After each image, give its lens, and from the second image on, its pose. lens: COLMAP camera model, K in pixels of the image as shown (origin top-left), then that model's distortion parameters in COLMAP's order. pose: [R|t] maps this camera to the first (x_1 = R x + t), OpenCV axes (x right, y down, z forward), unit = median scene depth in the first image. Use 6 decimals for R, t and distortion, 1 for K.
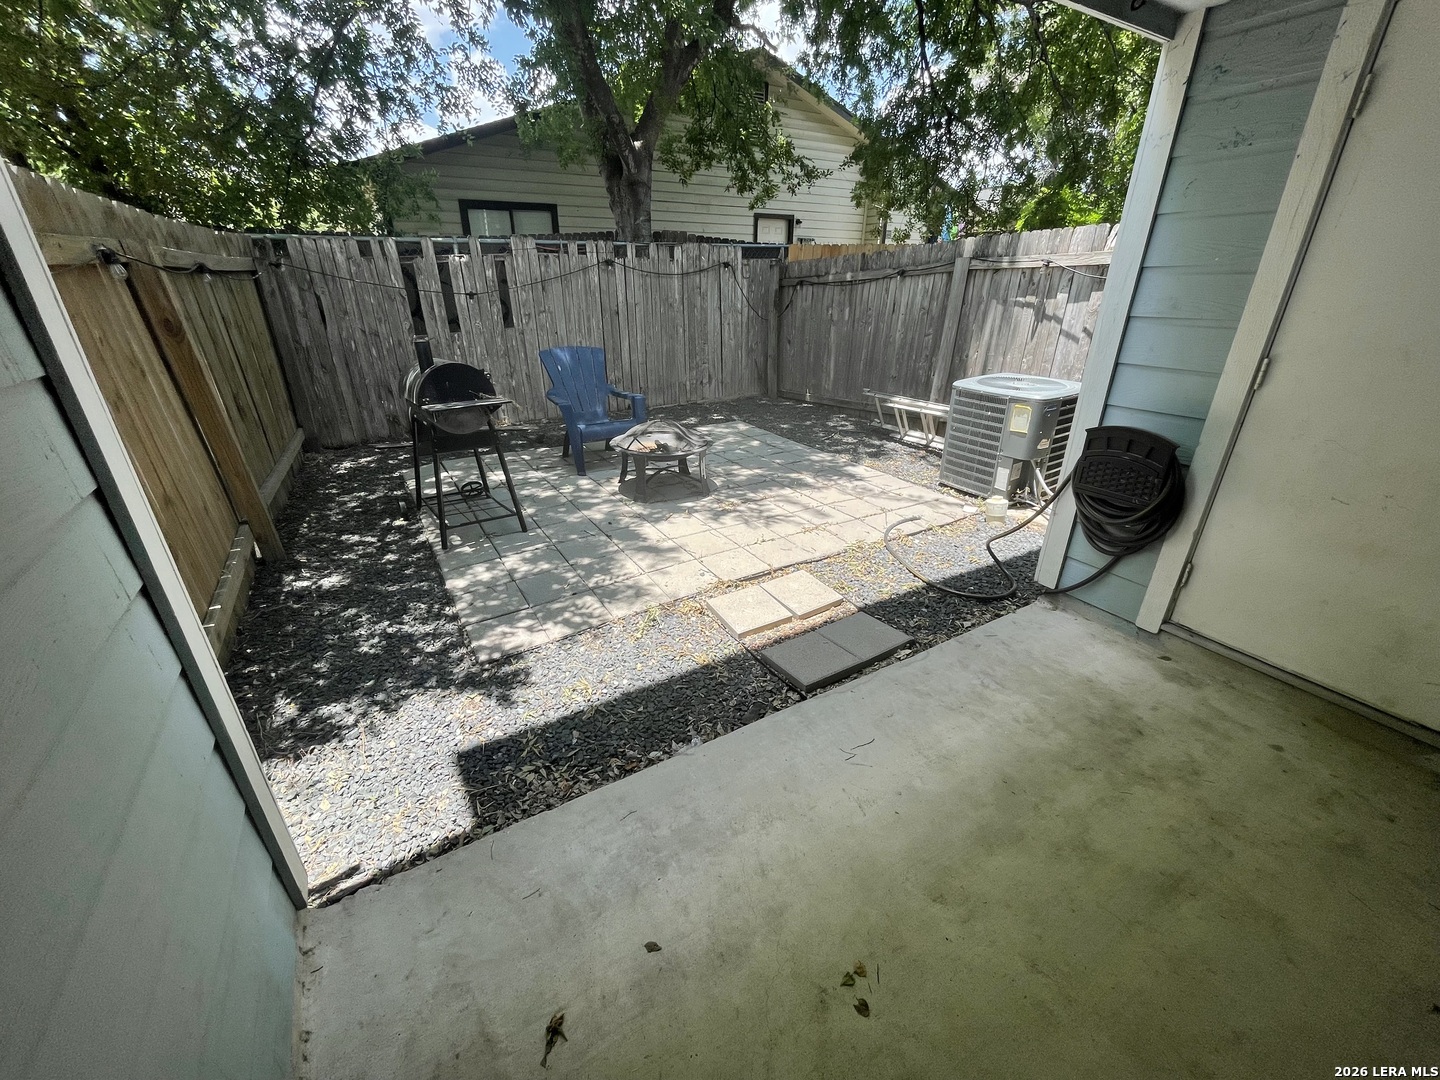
lens RADIAL K [[583.3, 0, 722.3], [0, 583.3, 543.7], [0, 0, 1]] dist [0.011822, -0.000889]
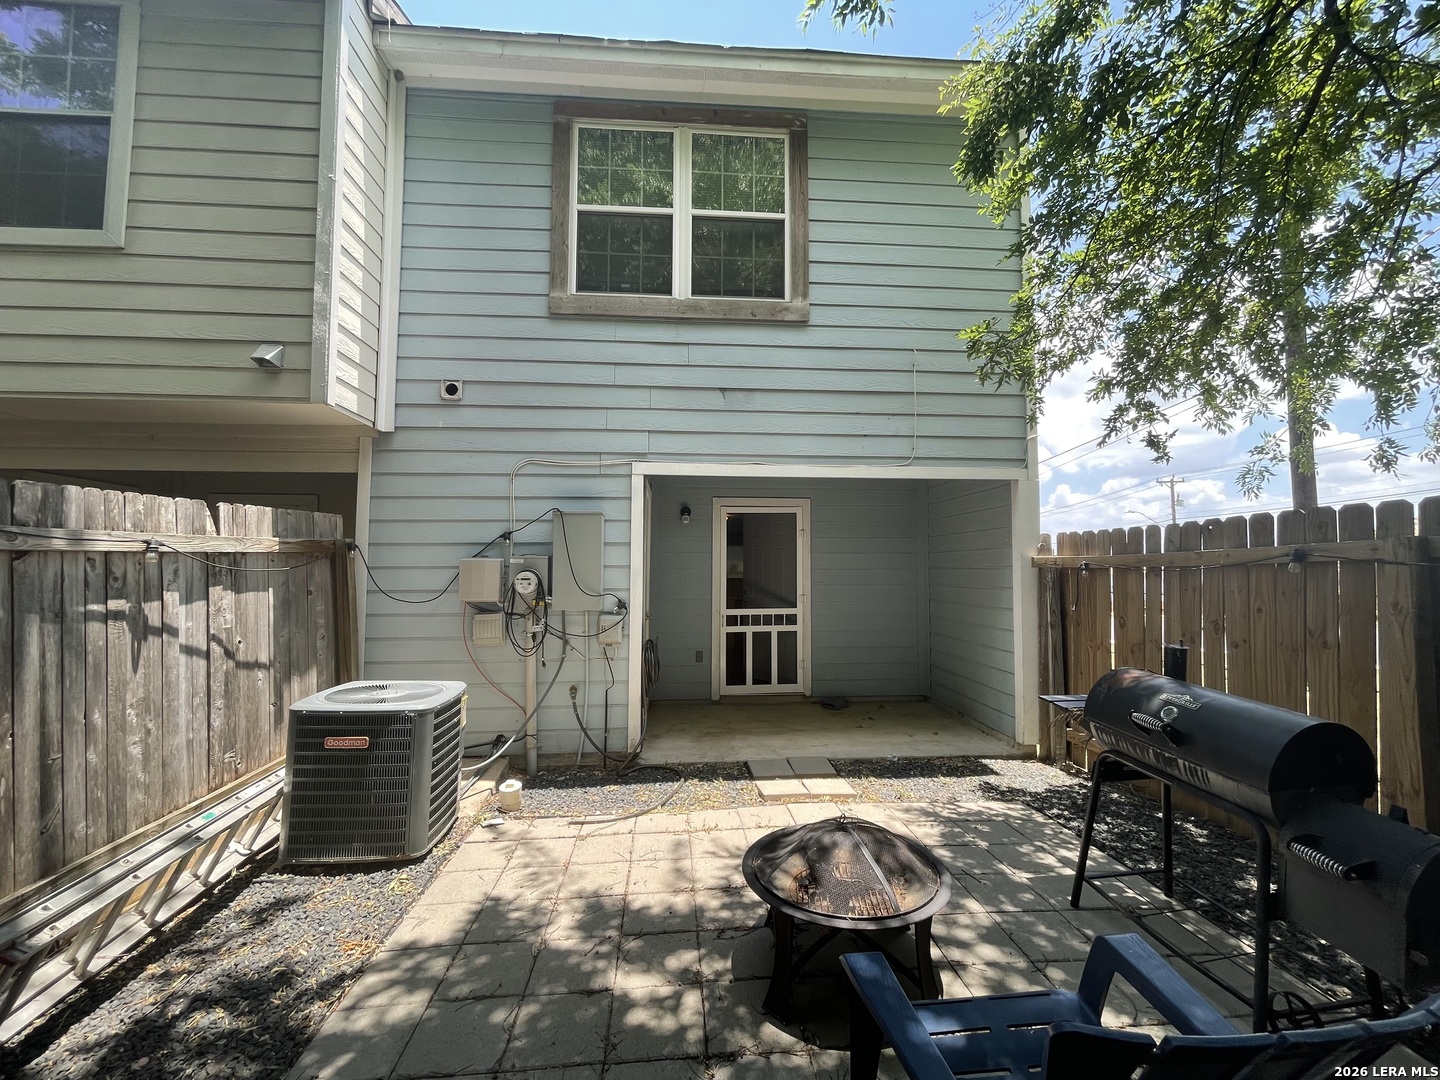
lens RADIAL K [[583.3, 0, 723.2], [0, 583.3, 536.3], [0, 0, 1]] dist [0.011822, -0.000889]
pose [[-0.895650, 0.018385, 0.444379, -0.210092], [0.175690, 0.932511, 0.315524, -0.547956], [-0.408588, 0.360672, -0.838434, 1.201584]]
